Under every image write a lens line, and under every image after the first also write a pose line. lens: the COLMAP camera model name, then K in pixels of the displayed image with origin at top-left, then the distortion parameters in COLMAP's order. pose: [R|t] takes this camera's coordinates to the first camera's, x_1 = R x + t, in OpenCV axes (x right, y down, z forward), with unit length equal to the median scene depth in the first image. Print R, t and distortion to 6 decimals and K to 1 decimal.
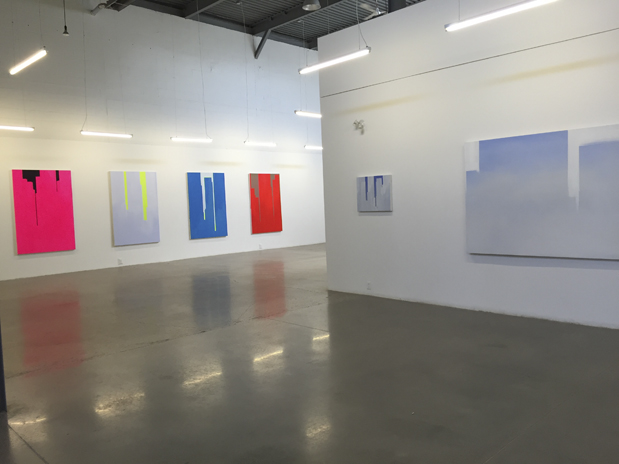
lens RADIAL K [[532.7, 0, 309.9], [0, 532.7, 231.9], [0, 0, 1]] dist [0.039908, -0.005156]
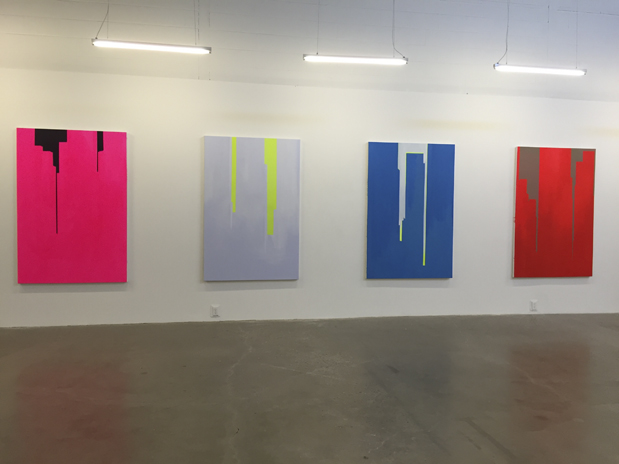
lens RADIAL K [[532.7, 0, 310.9], [0, 532.7, 232.3], [0, 0, 1]] dist [0.039908, -0.005156]
pose [[0.824248, 0.071653, -0.561678, 0.005545], [-0.076103, 0.996979, 0.015505, -0.034799], [0.561092, 0.029965, 0.827211, 0.603541]]
